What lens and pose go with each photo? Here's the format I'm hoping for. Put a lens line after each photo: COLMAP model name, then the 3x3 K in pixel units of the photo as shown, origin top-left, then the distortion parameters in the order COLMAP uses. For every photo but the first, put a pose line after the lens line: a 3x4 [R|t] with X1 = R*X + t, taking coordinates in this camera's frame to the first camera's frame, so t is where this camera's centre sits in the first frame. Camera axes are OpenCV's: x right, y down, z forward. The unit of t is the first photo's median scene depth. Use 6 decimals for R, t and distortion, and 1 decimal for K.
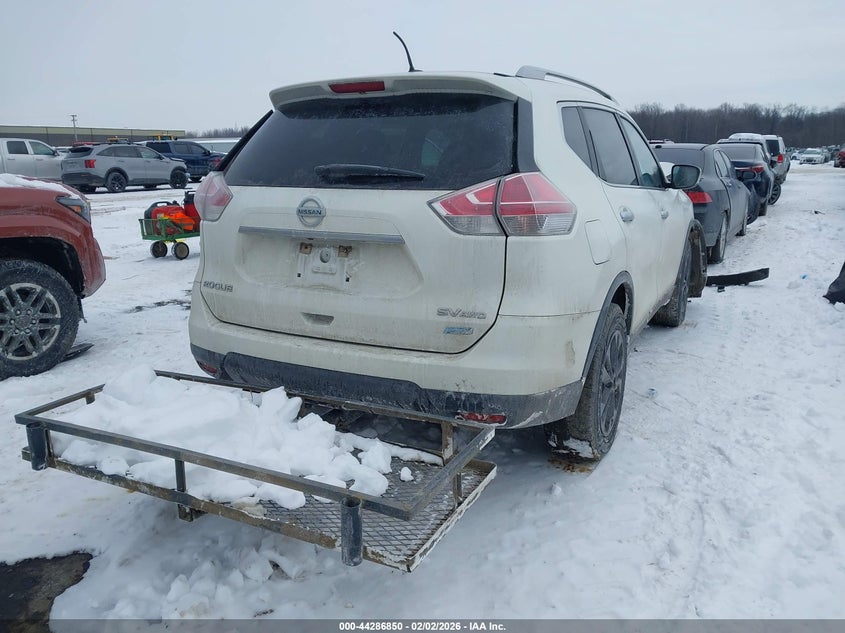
lens RADIAL K [[650.8, 0, 422.5], [0, 650.8, 316.5], [0, 0, 1]] dist [-0.006395, -0.004797]
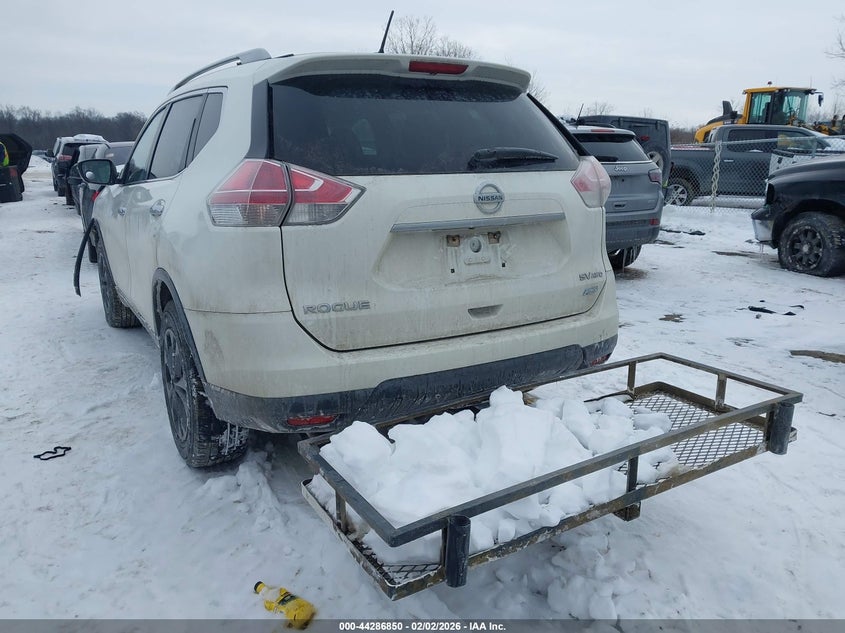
lens RADIAL K [[650.8, 0, 422.5], [0, 650.8, 316.5], [0, 0, 1]] dist [-0.006395, -0.004797]
pose [[0.568127, -0.203471, 0.797390, -0.971881], [0.204629, 0.973447, 0.102602, -0.105373], [-0.797094, 0.104878, 0.594678, 0.509843]]
